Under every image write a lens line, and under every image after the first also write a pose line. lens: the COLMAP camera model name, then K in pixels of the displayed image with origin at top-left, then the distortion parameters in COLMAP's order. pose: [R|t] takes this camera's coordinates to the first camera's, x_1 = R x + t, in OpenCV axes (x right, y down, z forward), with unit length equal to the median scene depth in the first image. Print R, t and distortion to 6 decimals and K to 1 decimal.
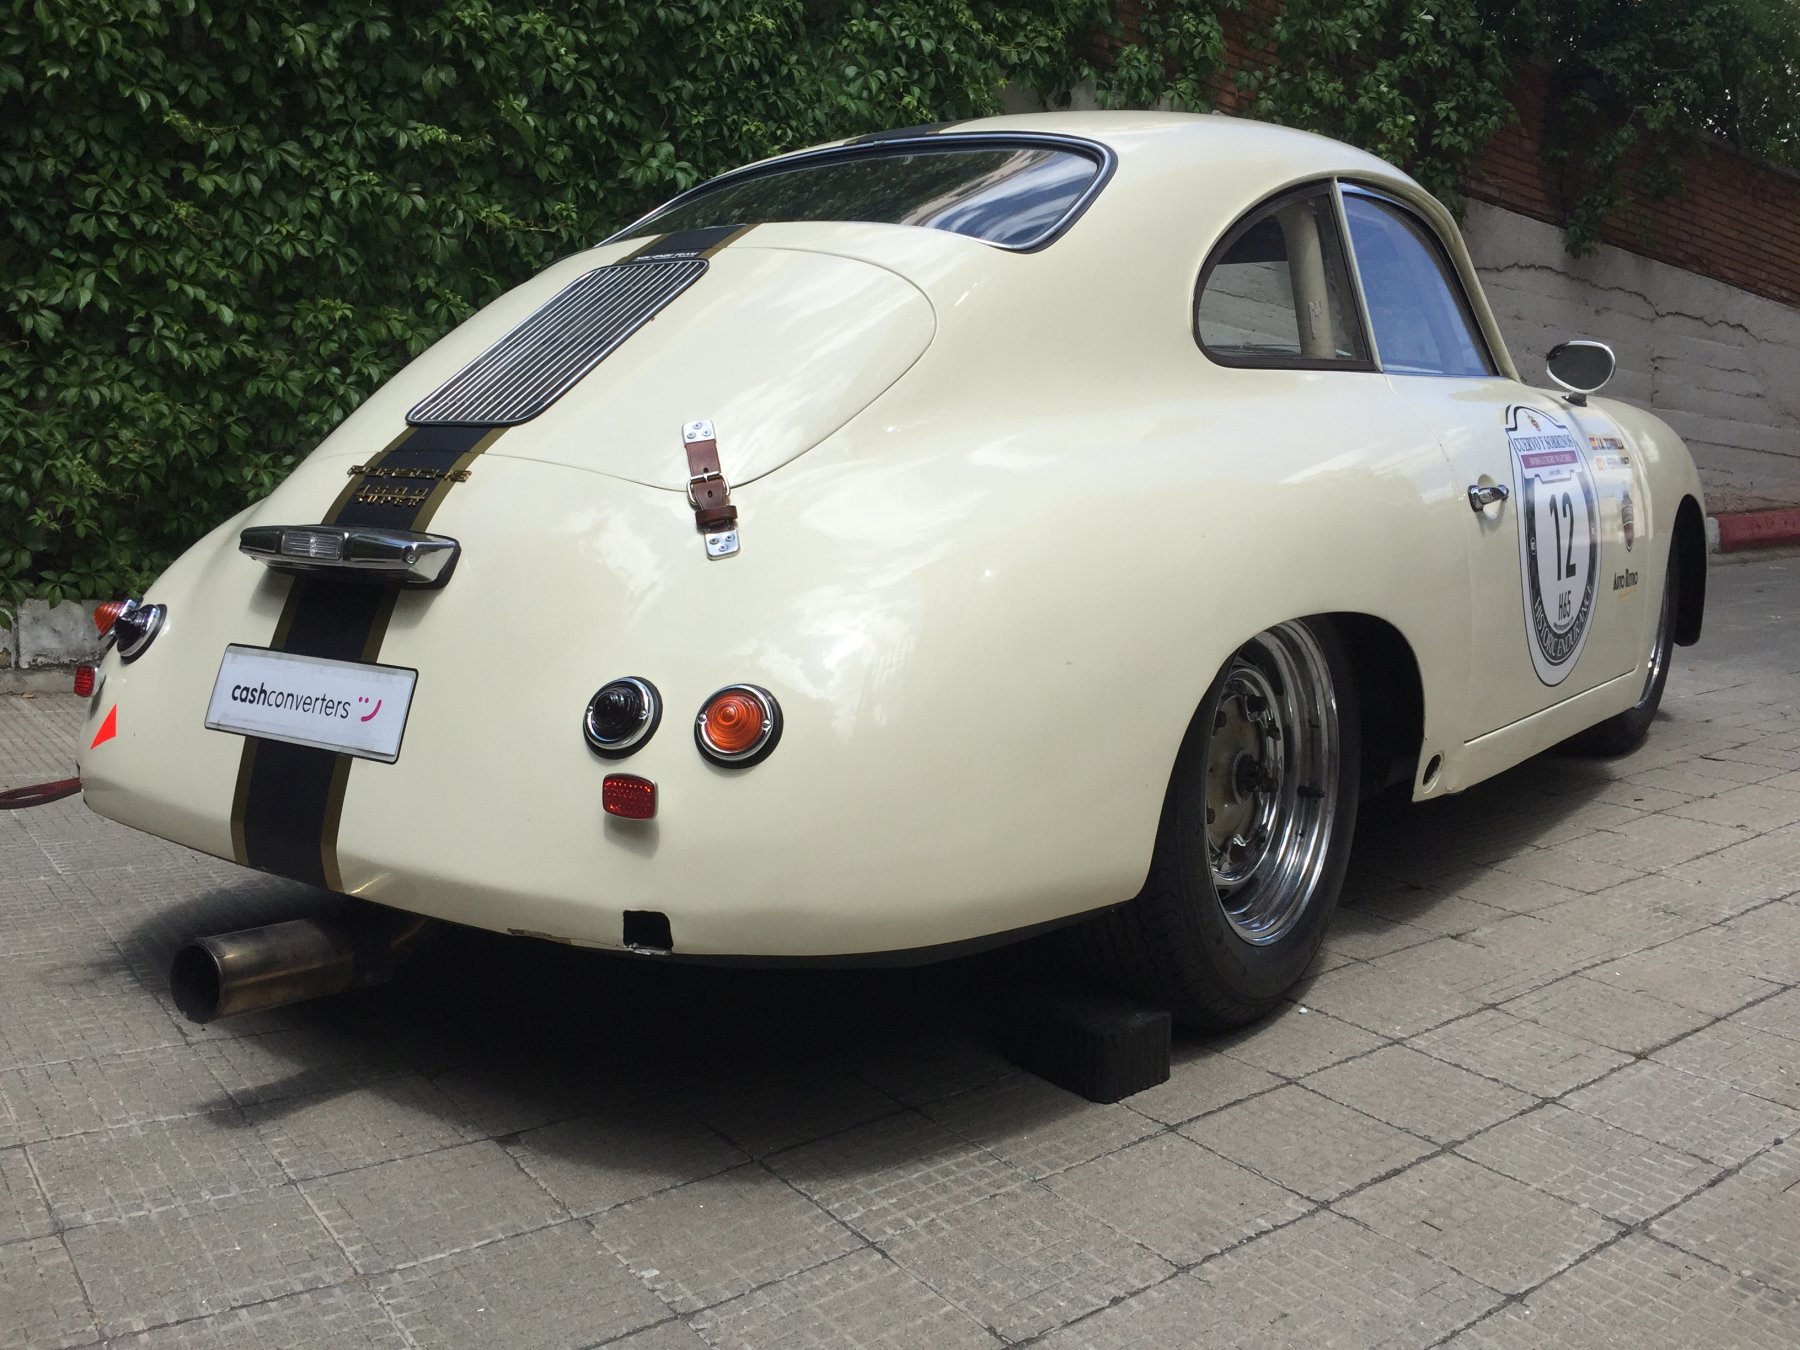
lens RADIAL K [[1520.8, 0, 900.6], [0, 1520.8, 657.5], [0, 0, 1]] dist [0.138894, -0.154064]
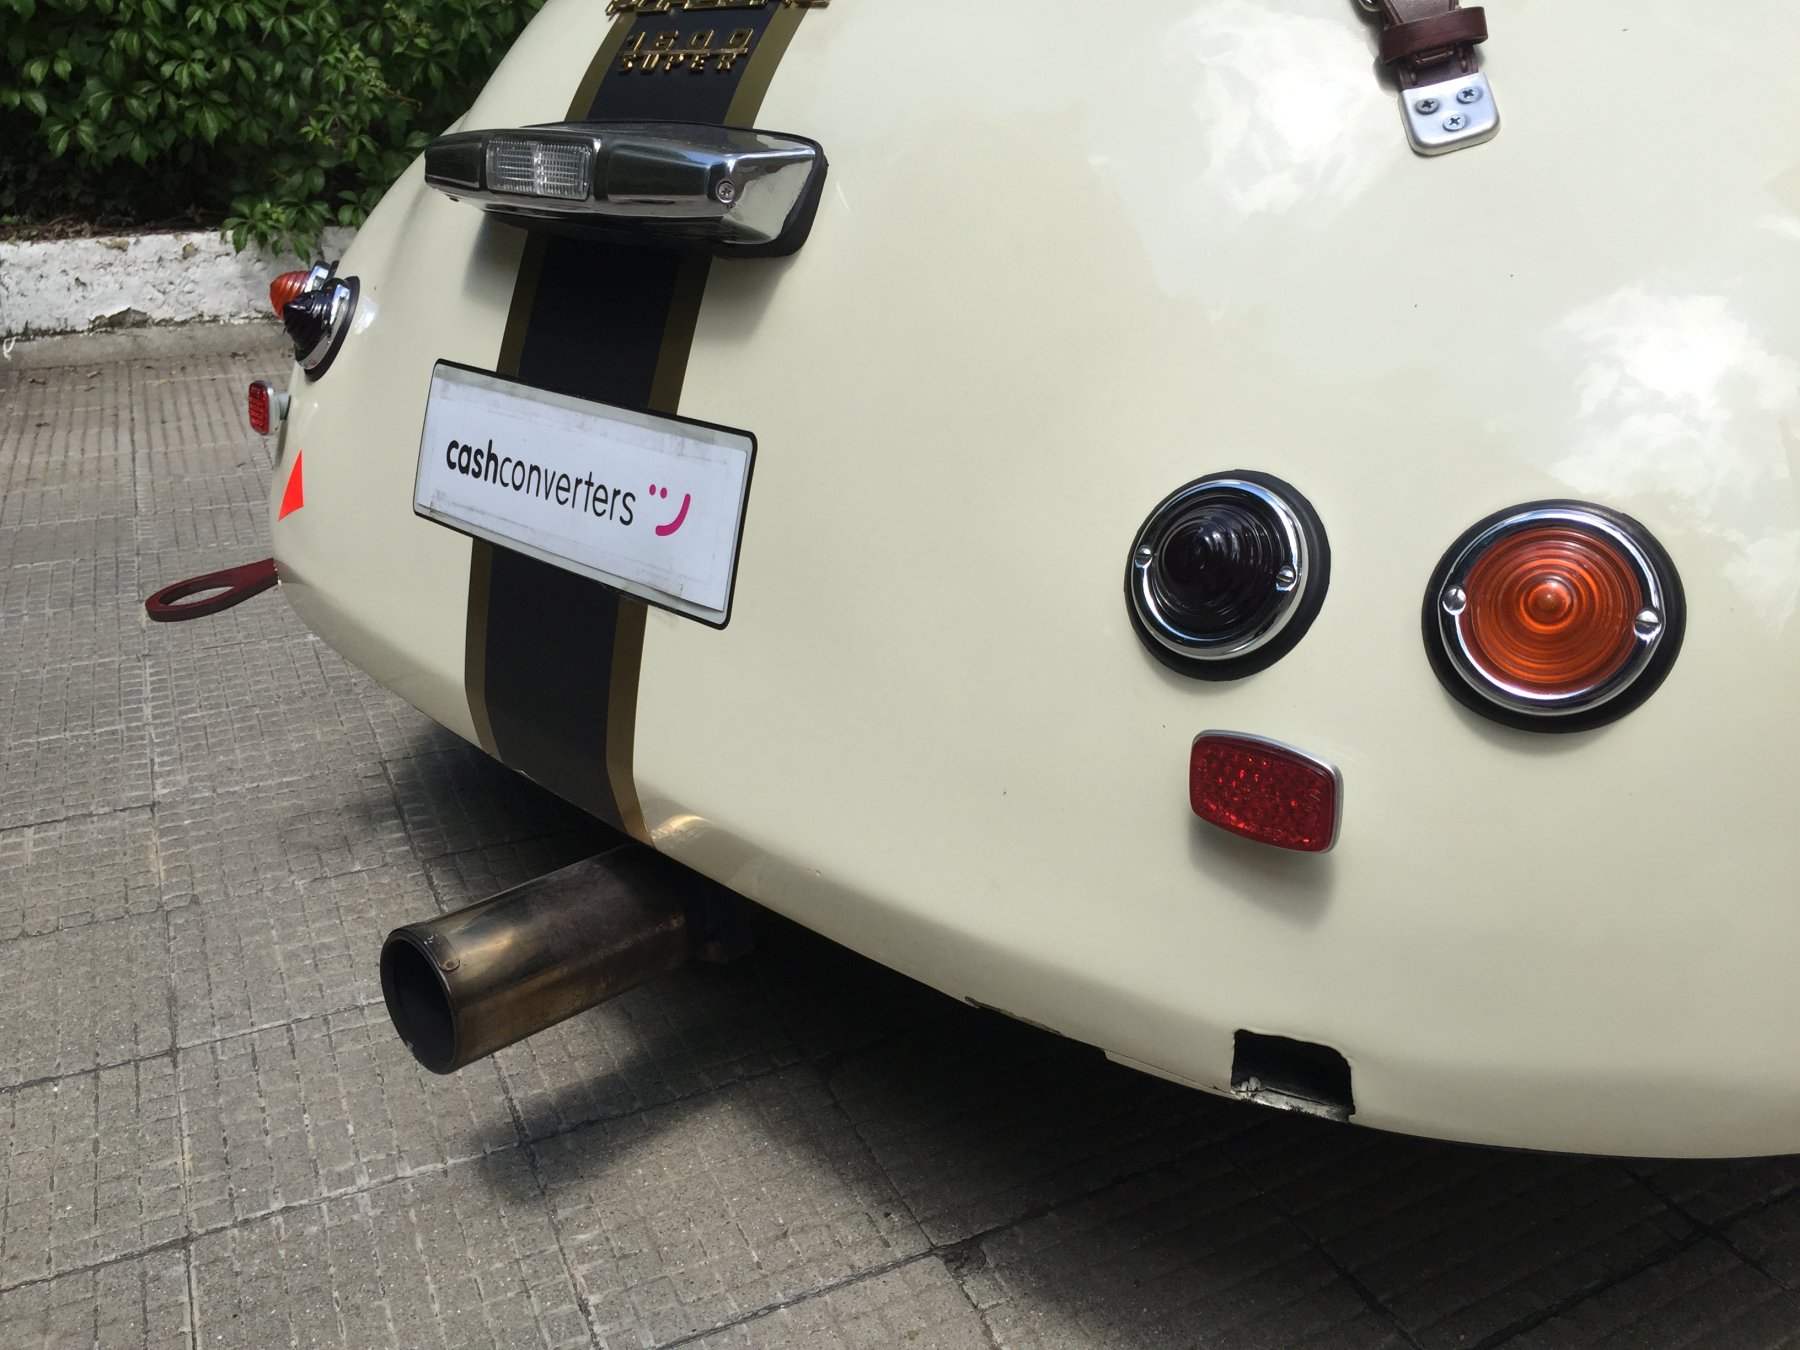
lens RADIAL K [[1509.5, 0, 895.7], [0, 1509.5, 641.9], [0, 0, 1]] dist [0.094388, -0.105515]
pose [[0.974400, 0.019776, -0.223952, -0.158461], [0.038017, 0.967286, 0.250824, -0.044667], [0.221586, -0.252917, 0.941771, 0.530310]]
